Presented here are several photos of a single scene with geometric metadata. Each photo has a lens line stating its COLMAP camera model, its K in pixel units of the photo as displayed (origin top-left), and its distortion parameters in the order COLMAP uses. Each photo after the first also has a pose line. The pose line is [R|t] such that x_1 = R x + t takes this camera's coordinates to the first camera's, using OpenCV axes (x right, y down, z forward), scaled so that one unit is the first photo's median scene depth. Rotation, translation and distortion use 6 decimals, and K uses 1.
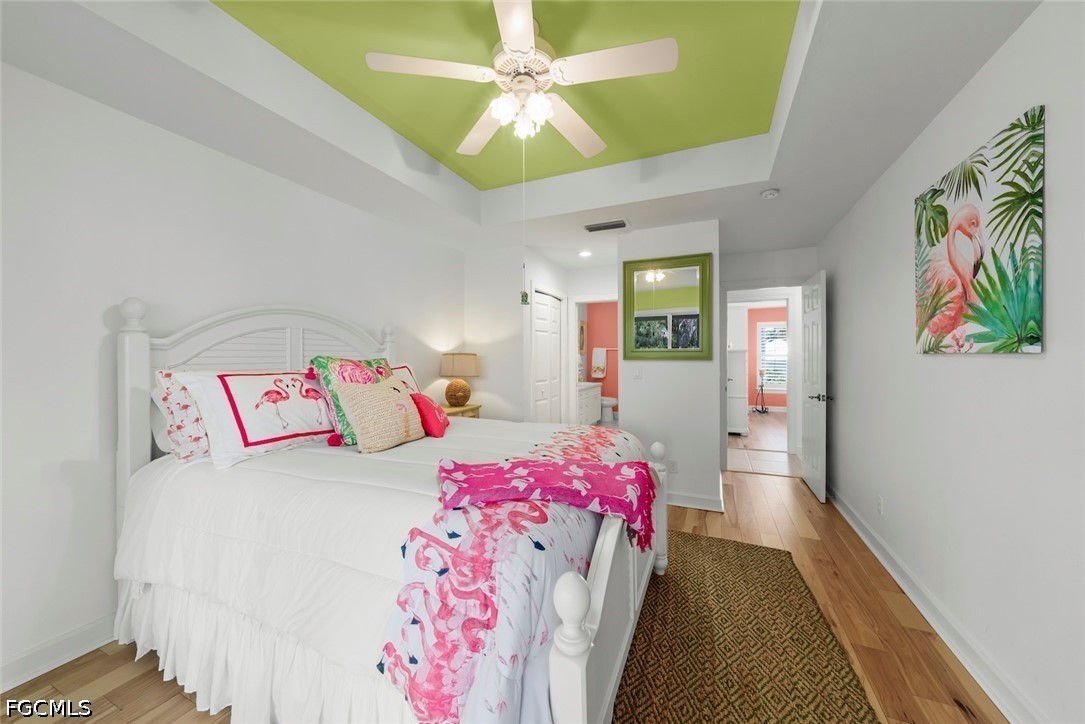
lens RADIAL K [[390.7, 0, 540.1], [0, 390.7, 356.6], [0, 0, 1]] dist [0.000458, 0.000109]
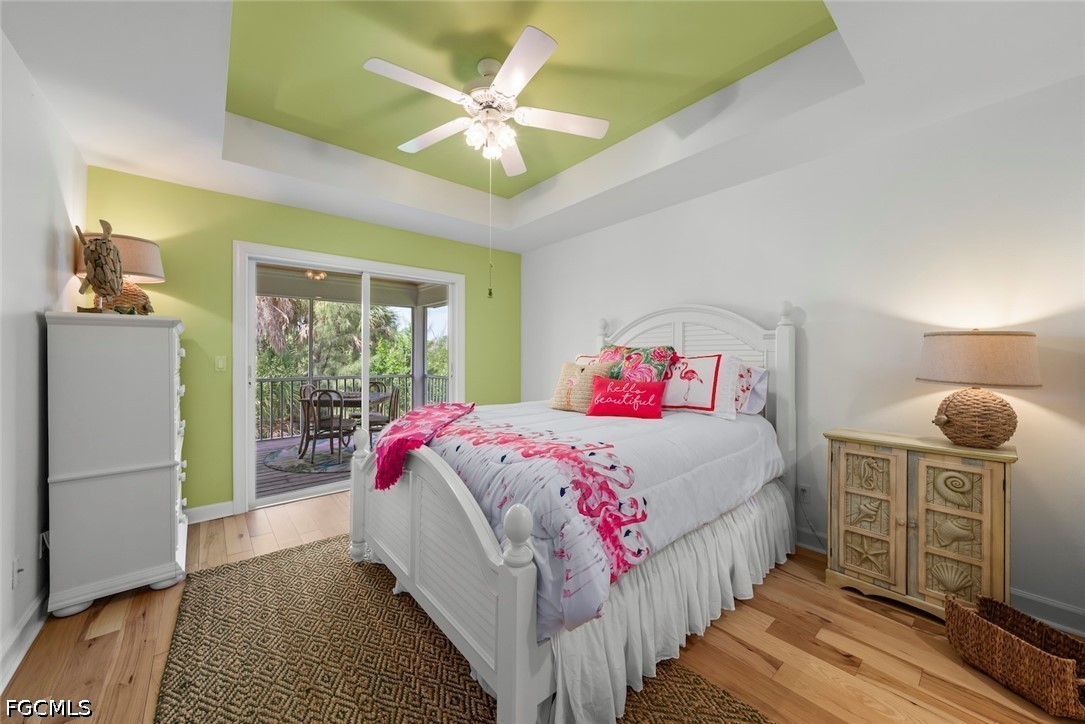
lens RADIAL K [[390.7, 0, 540.1], [0, 390.7, 356.6], [0, 0, 1]] dist [0.000458, 0.000109]
pose [[-0.429387, 0.006867, -0.903095, 0.654279], [0.004421, 0.999975, 0.005502, 0.025678], [0.903110, -0.001630, -0.429406, 1.101775]]
